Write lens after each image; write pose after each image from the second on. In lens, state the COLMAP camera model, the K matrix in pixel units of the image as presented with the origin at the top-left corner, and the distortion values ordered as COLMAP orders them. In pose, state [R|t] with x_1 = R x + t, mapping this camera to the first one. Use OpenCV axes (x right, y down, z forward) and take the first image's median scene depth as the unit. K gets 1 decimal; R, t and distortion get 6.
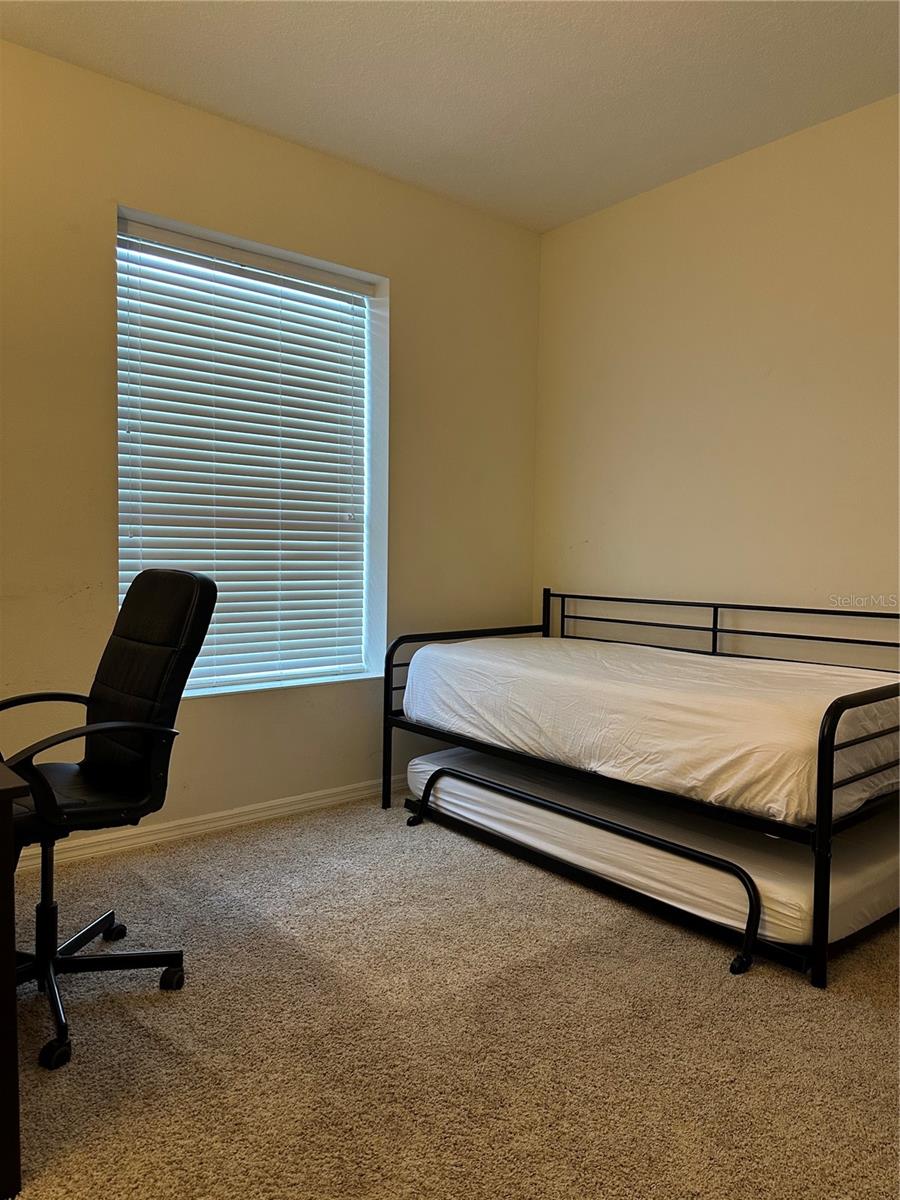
lens RADIAL K [[820.0, 0, 414.6], [0, 820.0, 591.2], [0, 0, 1]] dist [0.108991, -0.062891]
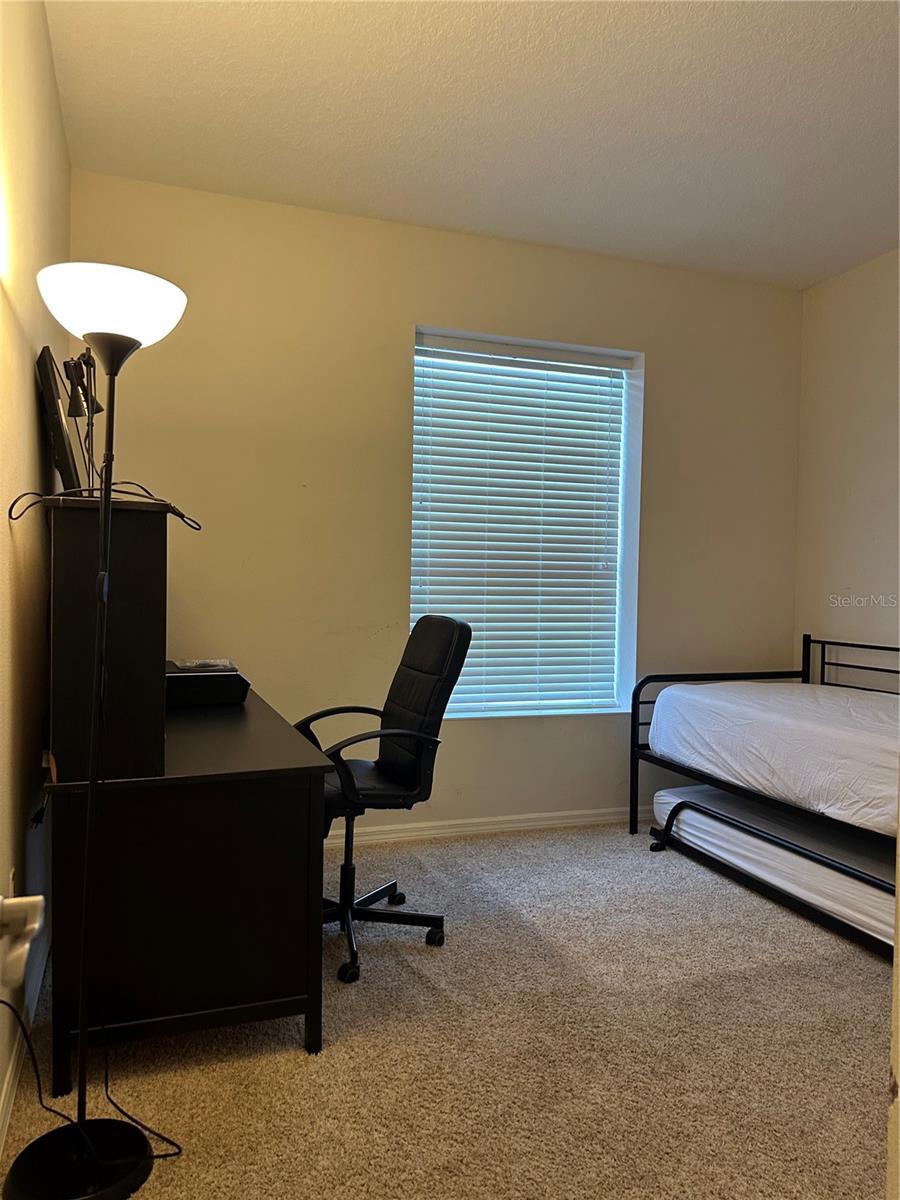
lens RADIAL K [[848.8, 0, 448.6], [0, 848.8, 585.6], [0, 0, 1]] dist [0.212906, 0.000404]
pose [[0.946084, -0.001832, -0.323917, 0.134476], [-0.015933, 0.998510, -0.052184, -0.000074], [0.323530, 0.054531, 0.944645, -0.227892]]
